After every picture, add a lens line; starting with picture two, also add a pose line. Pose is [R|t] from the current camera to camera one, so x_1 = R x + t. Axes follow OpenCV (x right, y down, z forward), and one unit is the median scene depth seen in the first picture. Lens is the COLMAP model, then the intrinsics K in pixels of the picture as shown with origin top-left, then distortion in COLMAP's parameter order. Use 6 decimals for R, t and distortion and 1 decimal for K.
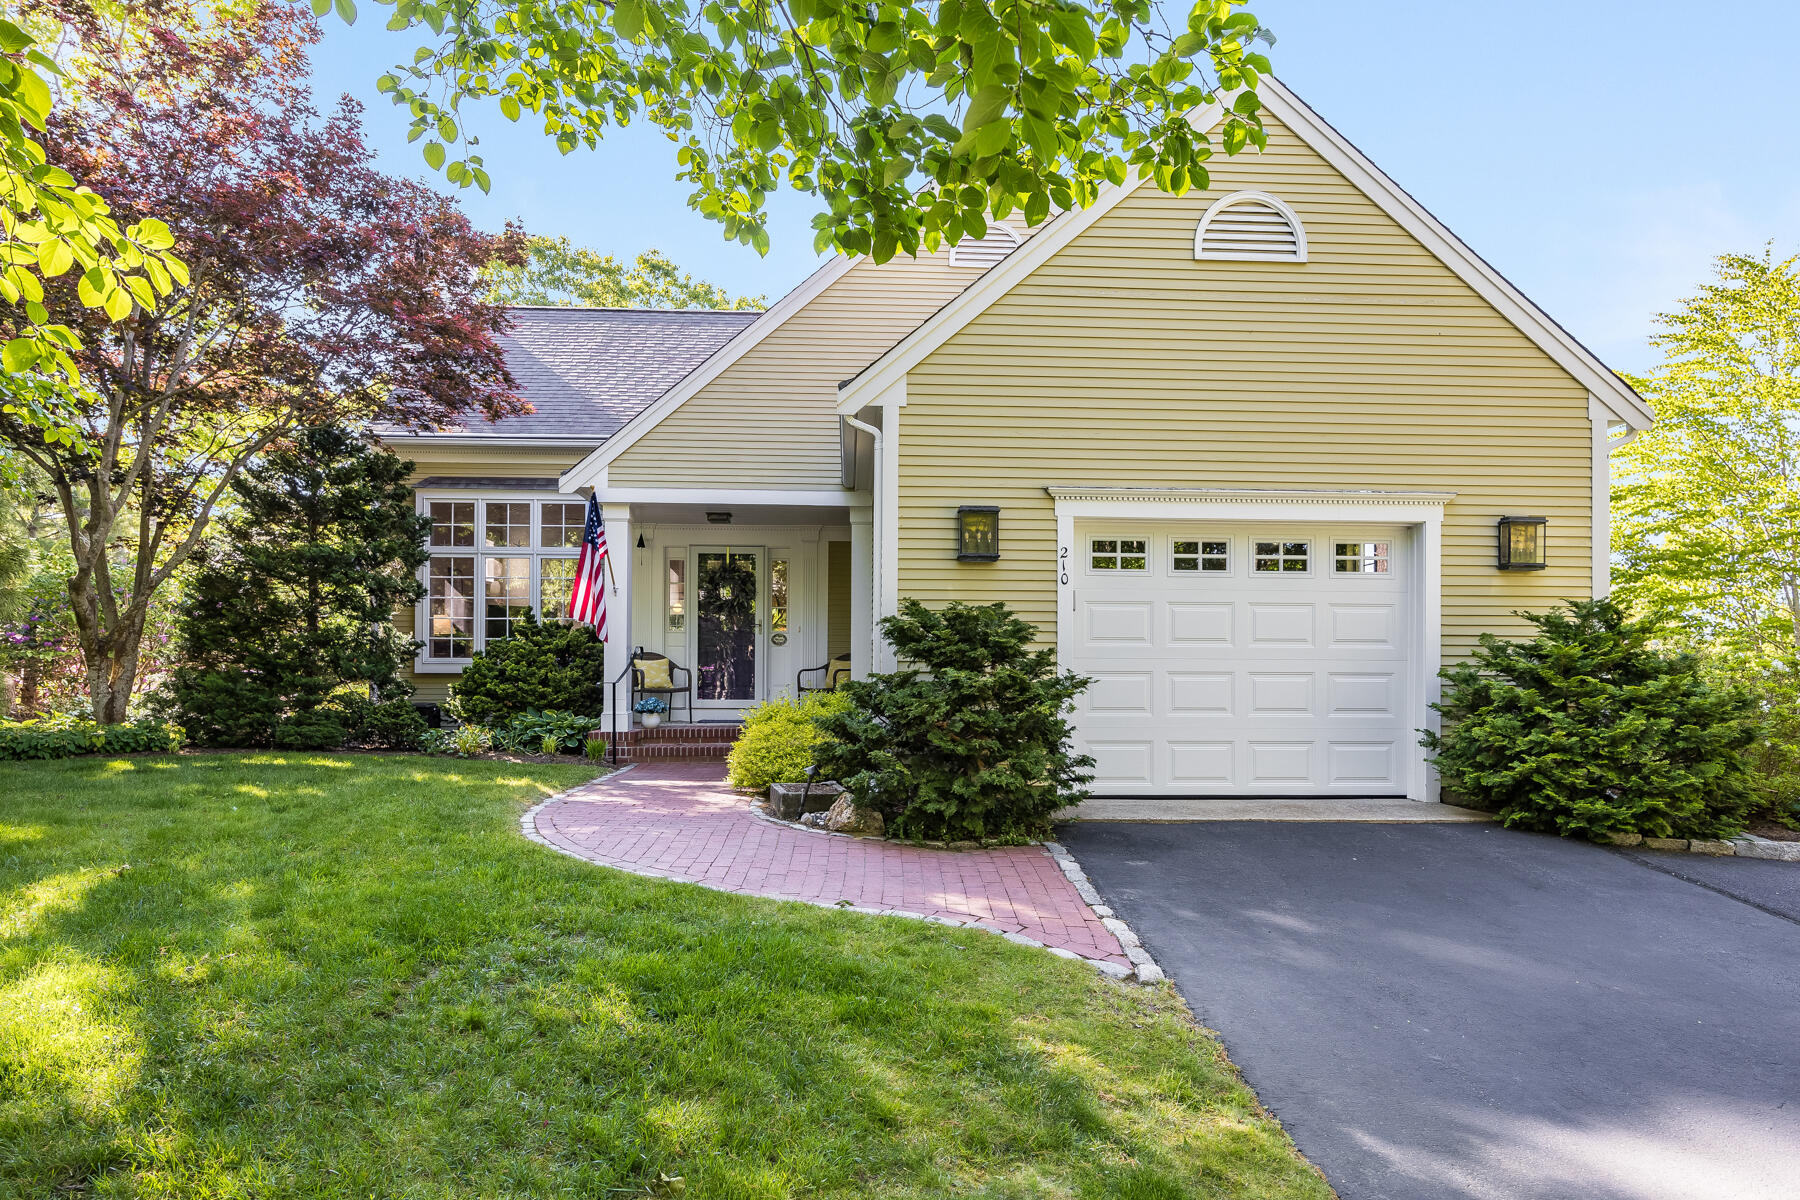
lens RADIAL K [[1054.9, 0, 900.0], [0, 1054.9, 666.6], [0, 0, 1]] dist [-0.007183, -0.000730]
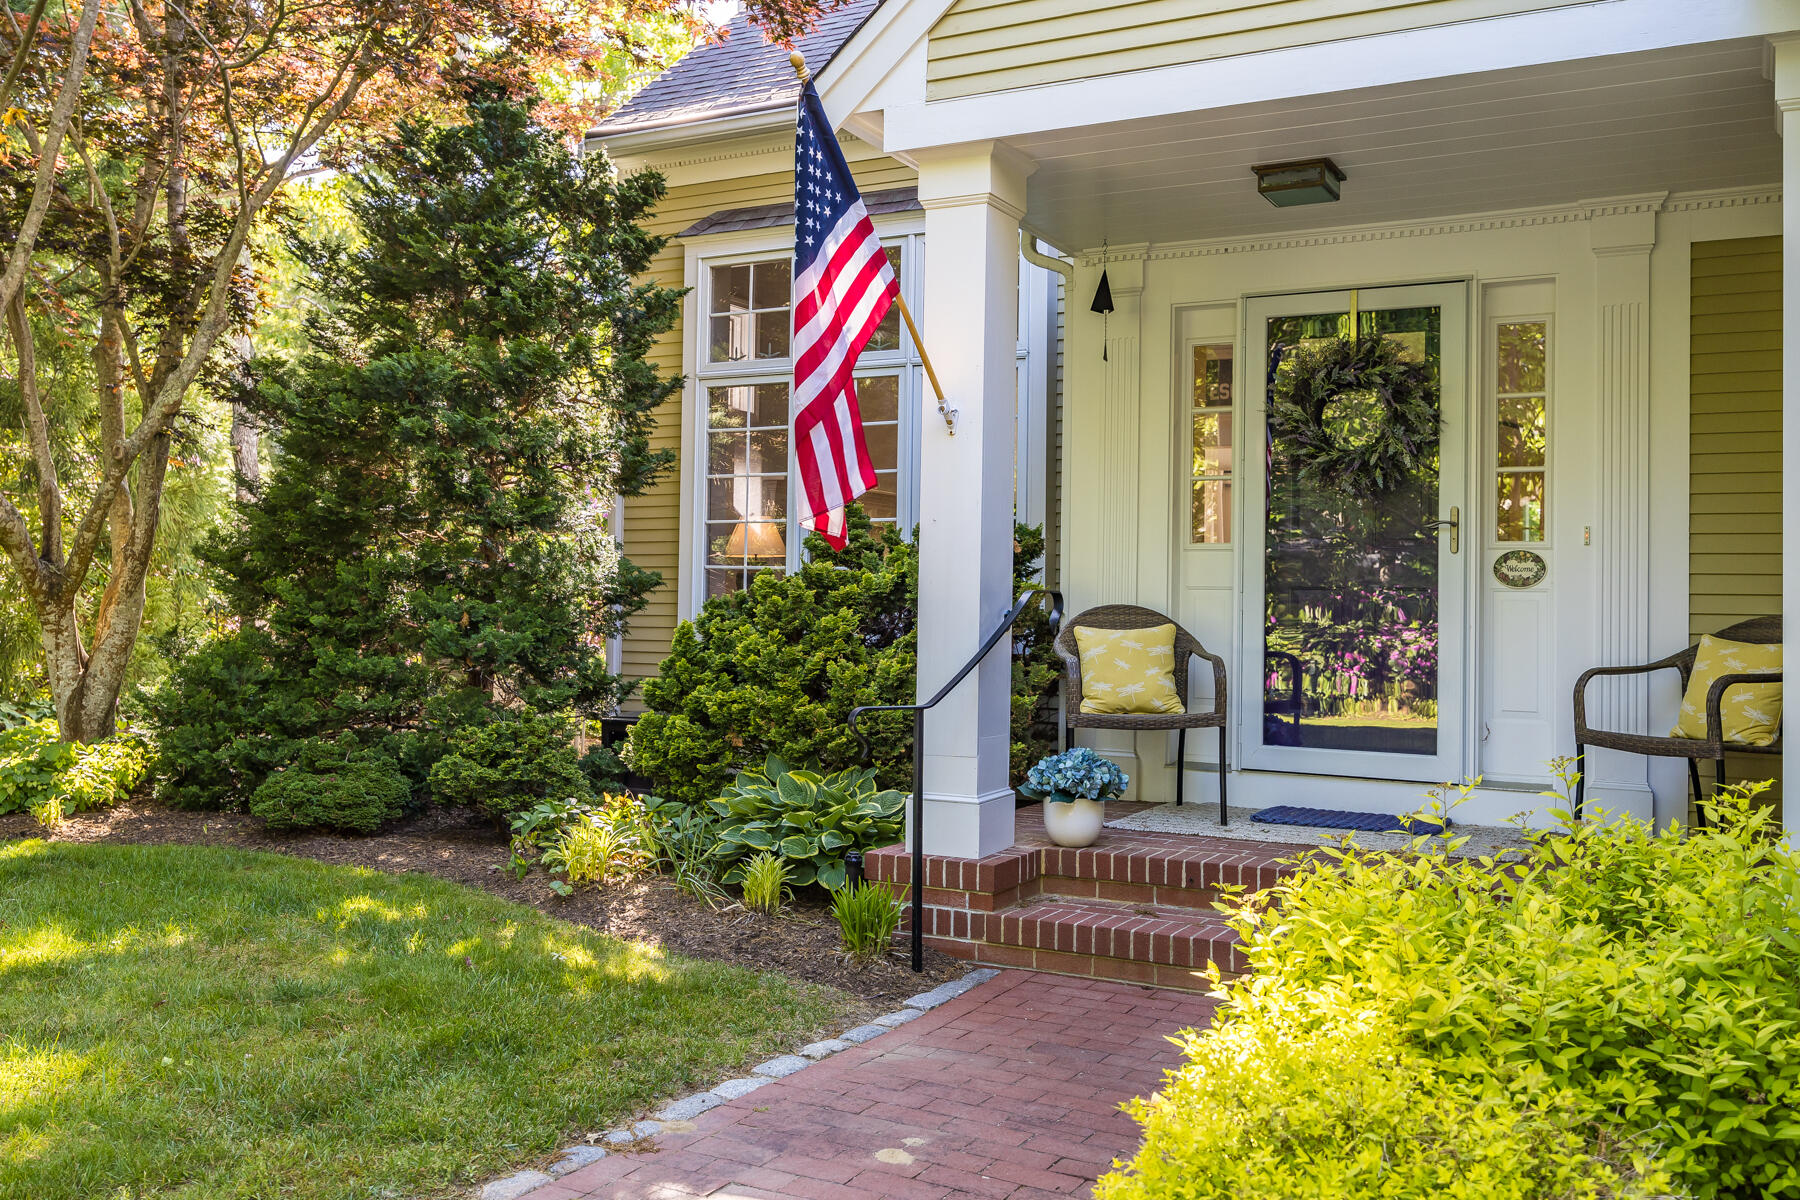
lens RADIAL K [[1561.6, 0, 899.6], [0, 1561.6, 577.4], [0, 0, 1]] dist [-0.003214, 0.001672]
pose [[0.856105, -0.001512, -0.516799, -0.051298], [-0.012798, 0.999627, -0.024125, -0.015547], [0.516643, 0.027267, 0.855767, 0.818973]]
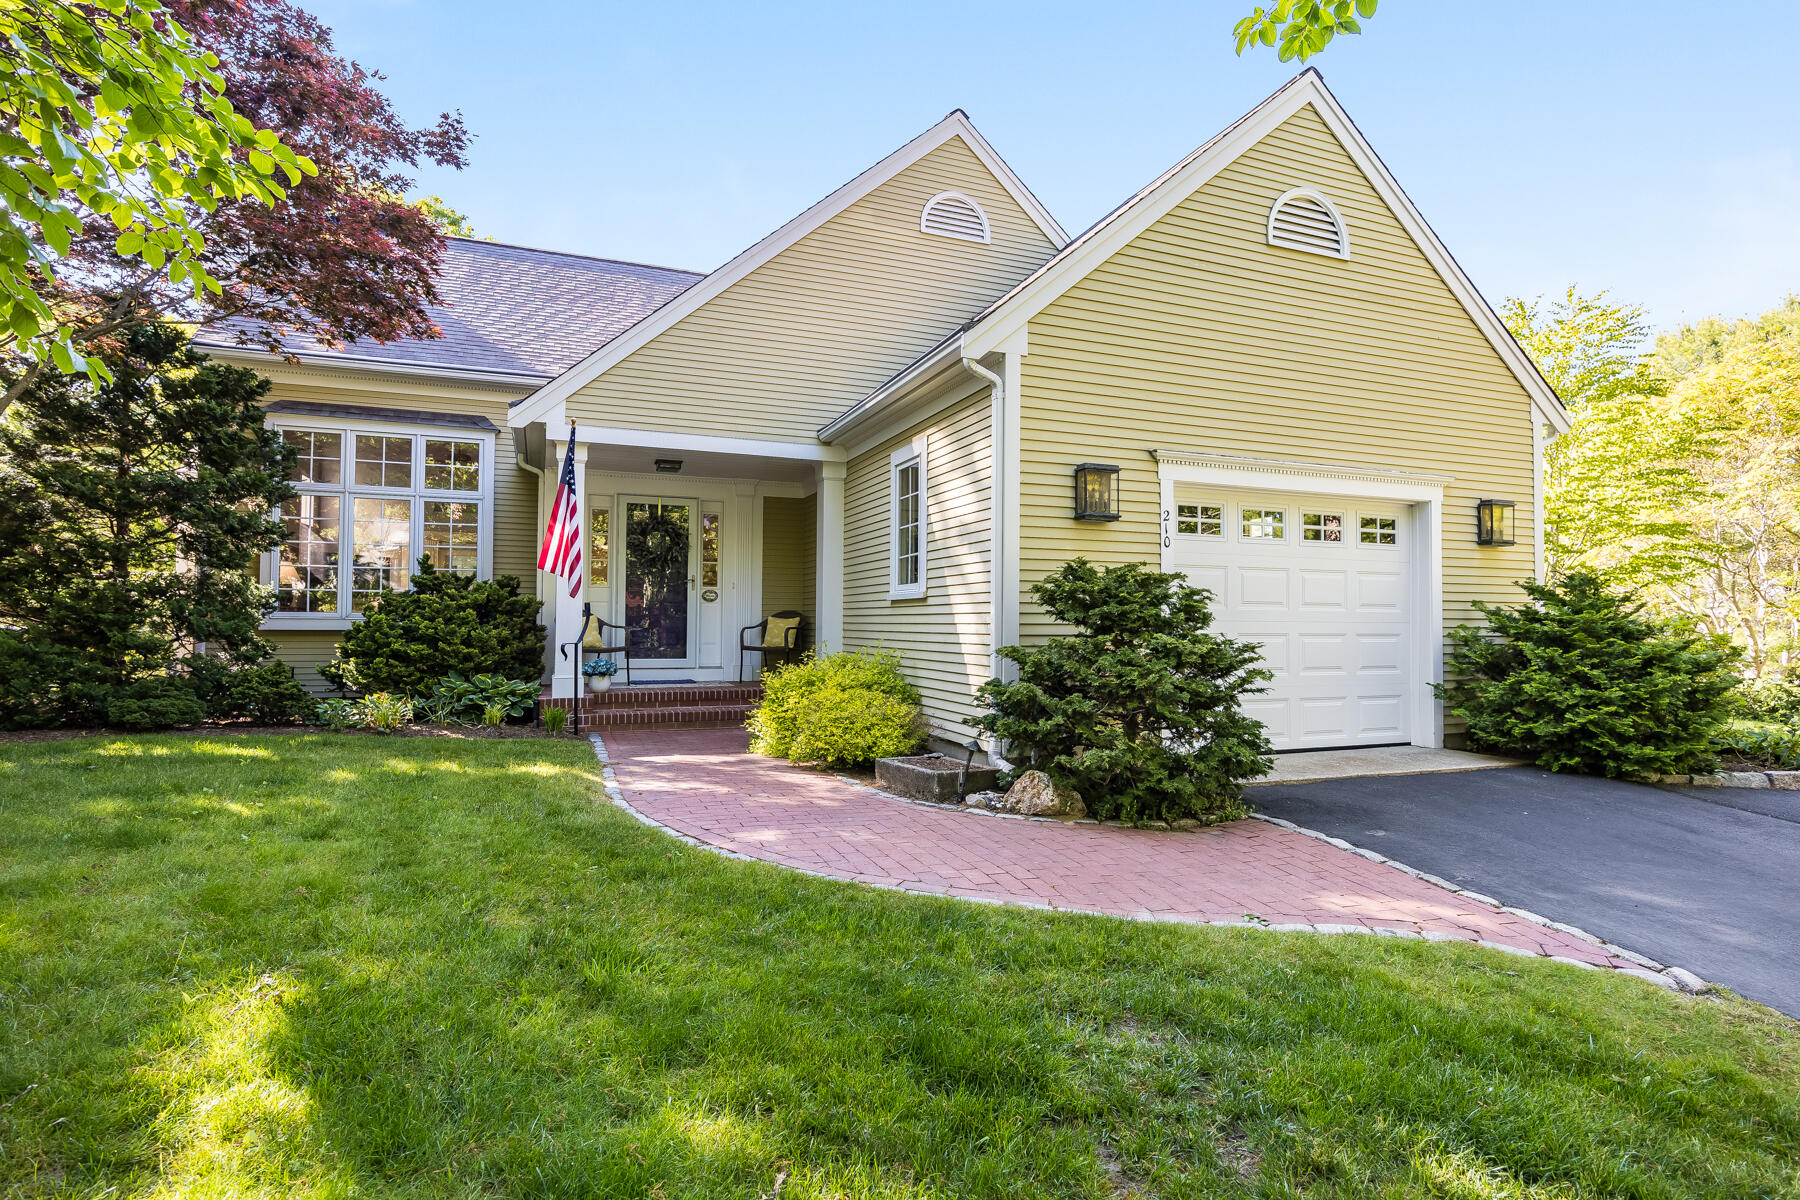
lens RADIAL K [[911.8, 0, 900.0], [0, 911.8, 600.0], [0, 0, 1]] dist [-0.015339, -0.000319]
pose [[0.948457, 0.008650, 0.316787, -0.349329], [-0.002874, 0.999821, -0.018695, -0.010377], [-0.316892, 0.016821, 0.948312, 0.251267]]
